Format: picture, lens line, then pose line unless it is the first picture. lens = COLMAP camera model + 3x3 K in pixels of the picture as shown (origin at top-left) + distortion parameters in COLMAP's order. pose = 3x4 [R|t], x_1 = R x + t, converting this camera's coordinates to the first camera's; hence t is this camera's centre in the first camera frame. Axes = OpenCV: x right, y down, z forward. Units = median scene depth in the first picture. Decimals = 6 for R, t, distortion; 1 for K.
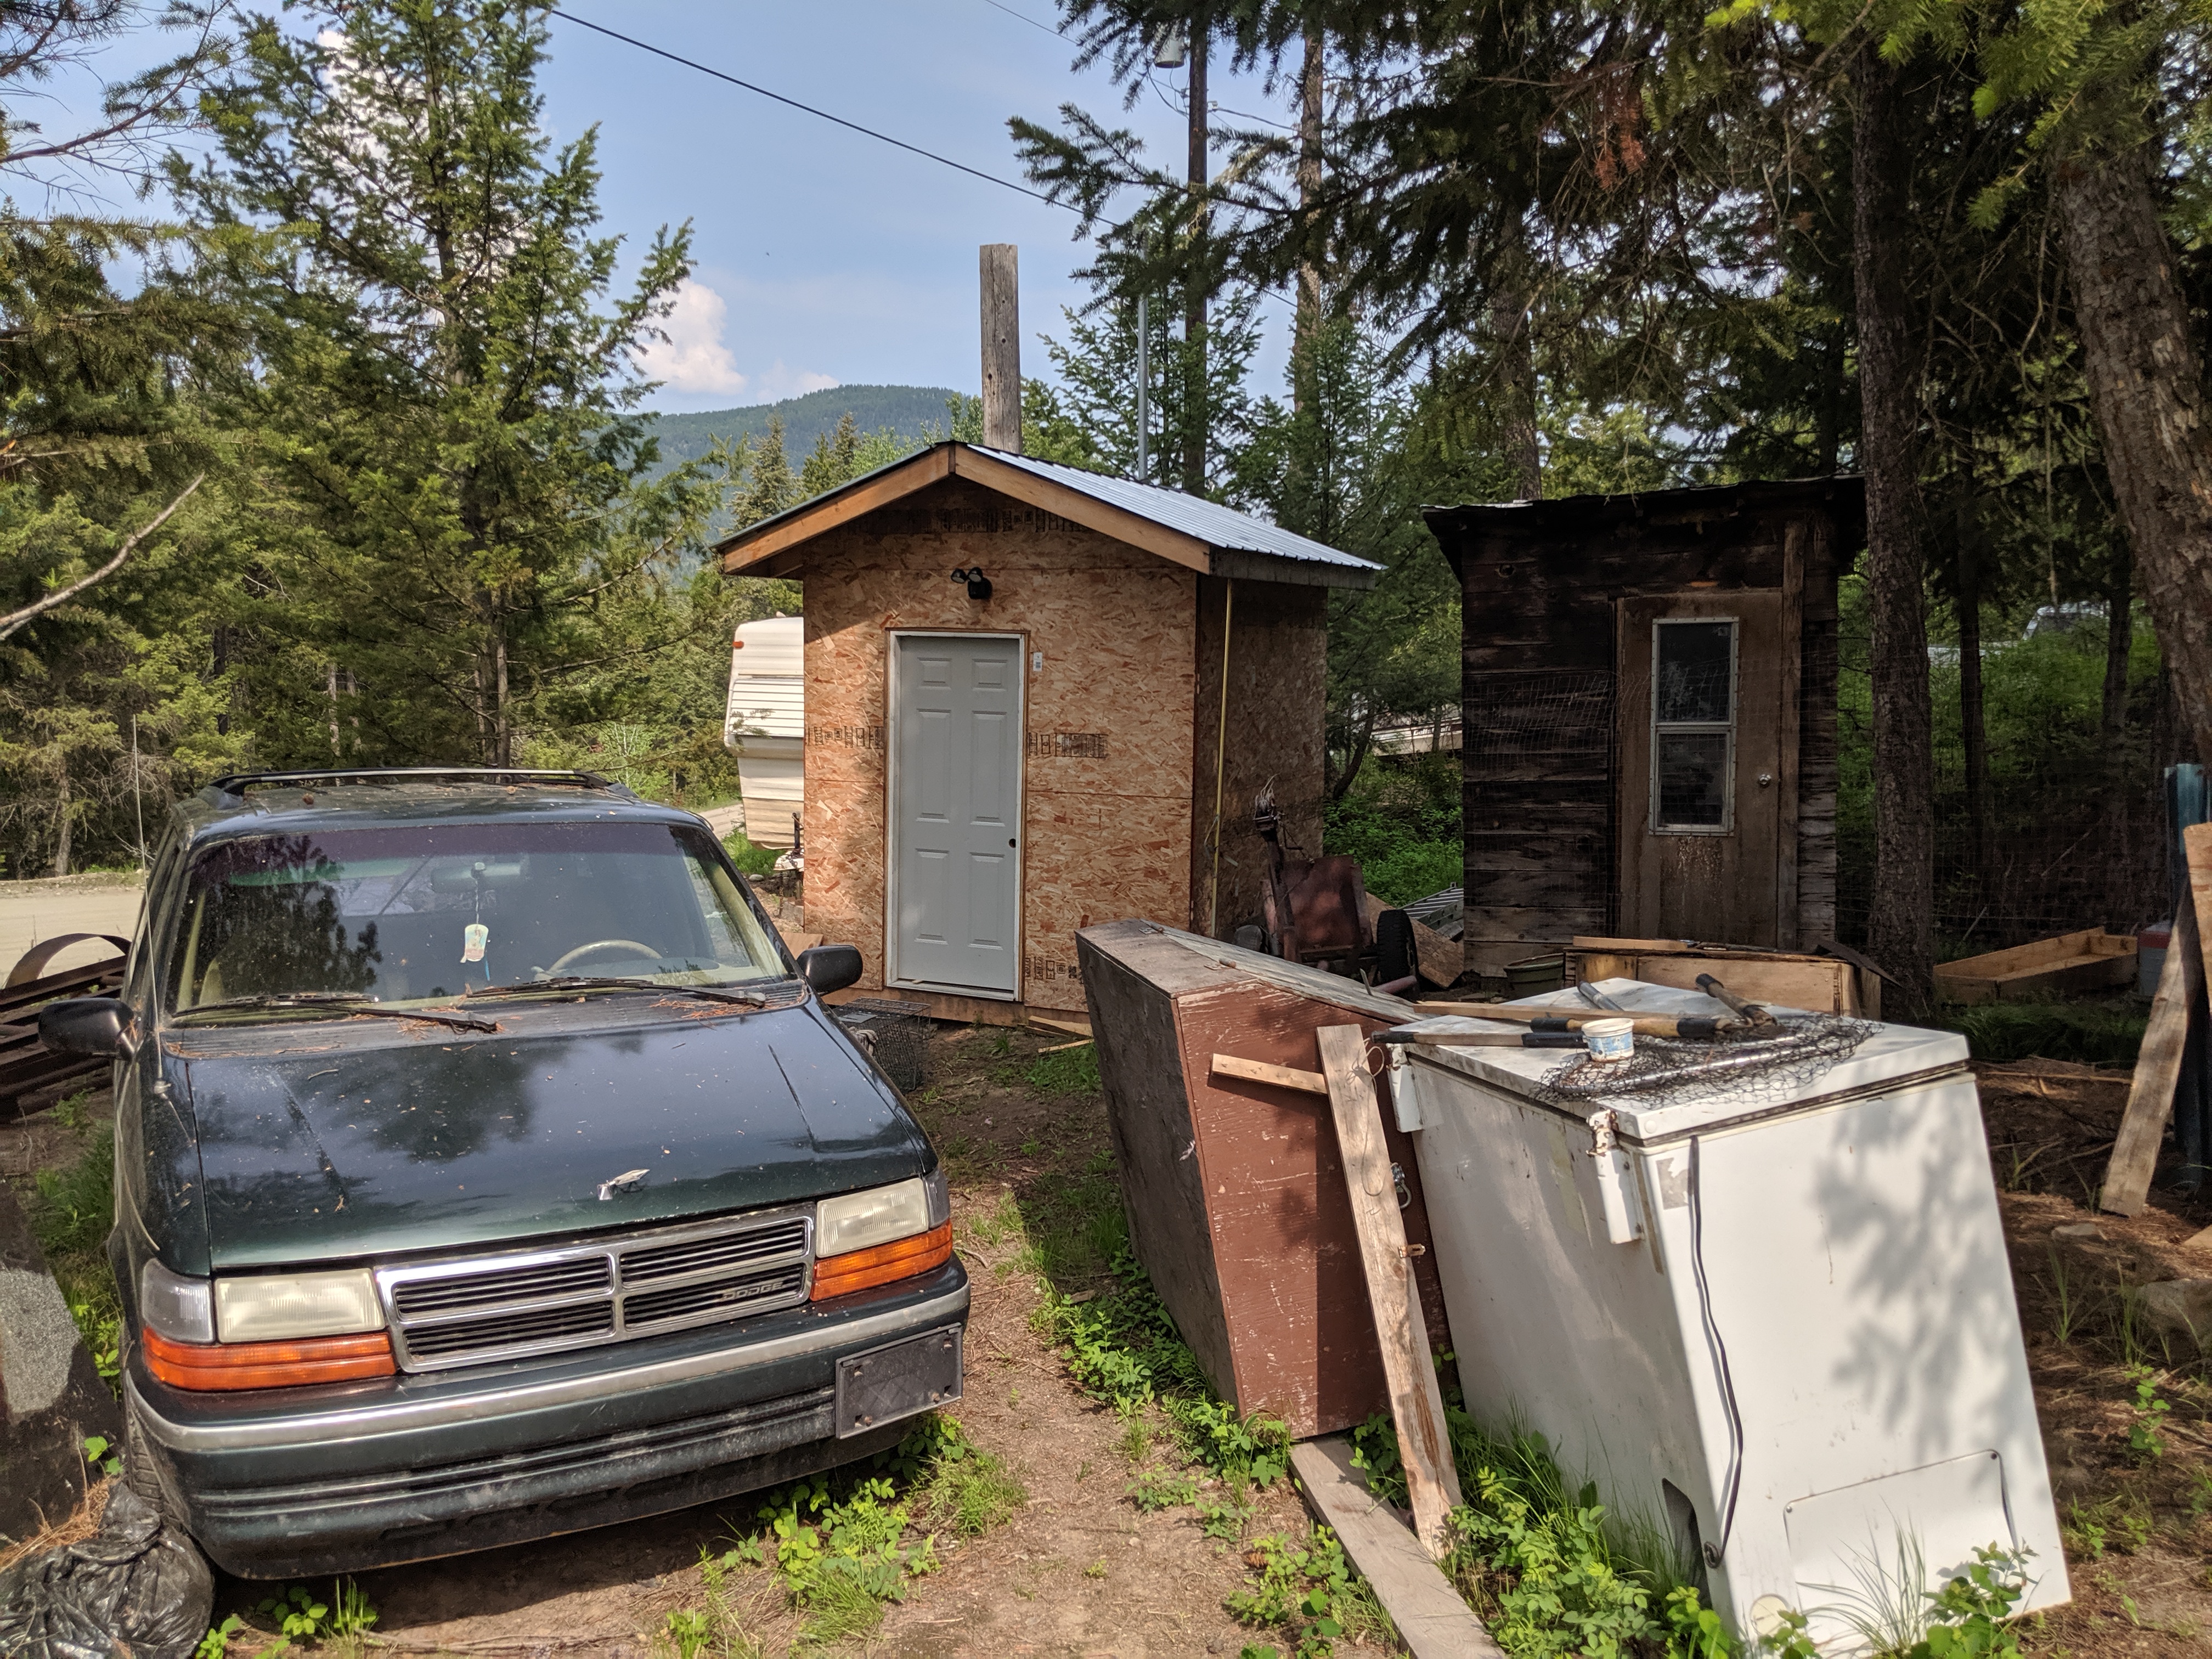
lens RADIAL K [[1782.4, 0, 1104.2], [0, 1782.4, 835.3], [0, 0, 1]] dist [0.013477, -0.039043]
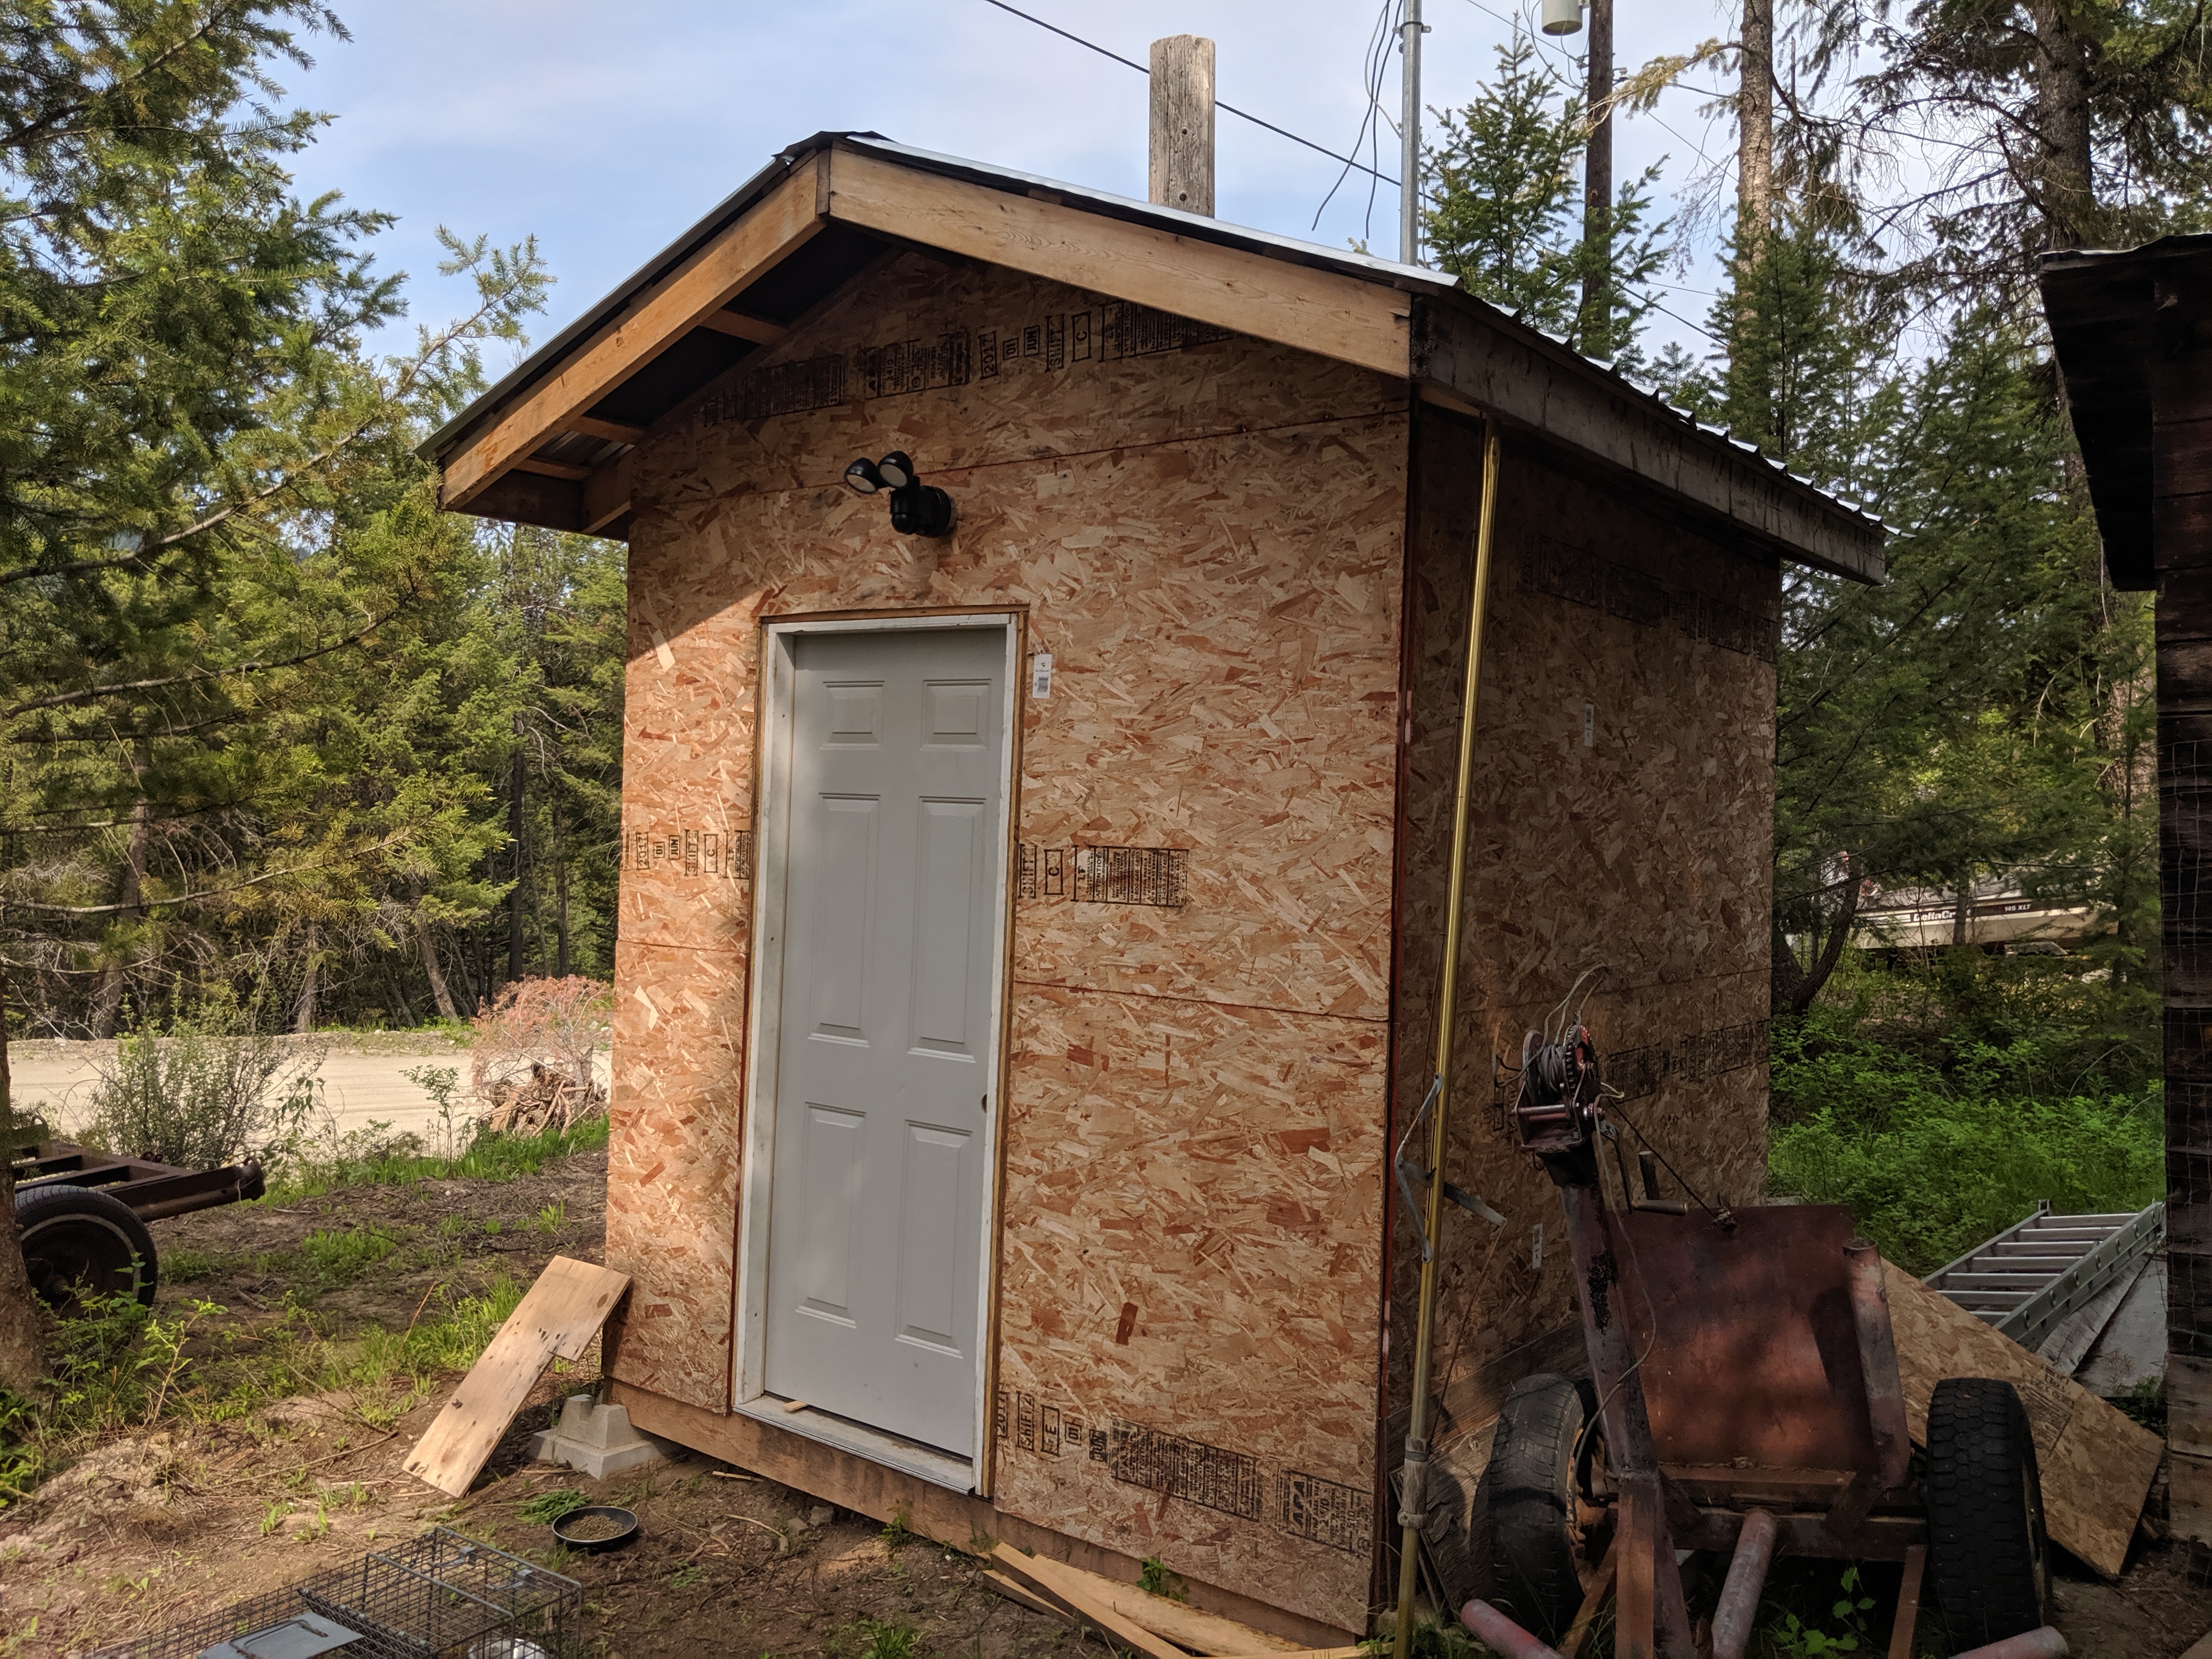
lens RADIAL K [[1782.4, 0, 1097.6], [0, 1782.4, 800.7], [0, 0, 1]] dist [0.013477, -0.039043]
pose [[0.970118, 0.014322, -0.242209, 0.077898], [-0.043663, 0.992264, -0.116210, -0.020065], [0.238671, 0.123313, 0.963239, 0.605291]]
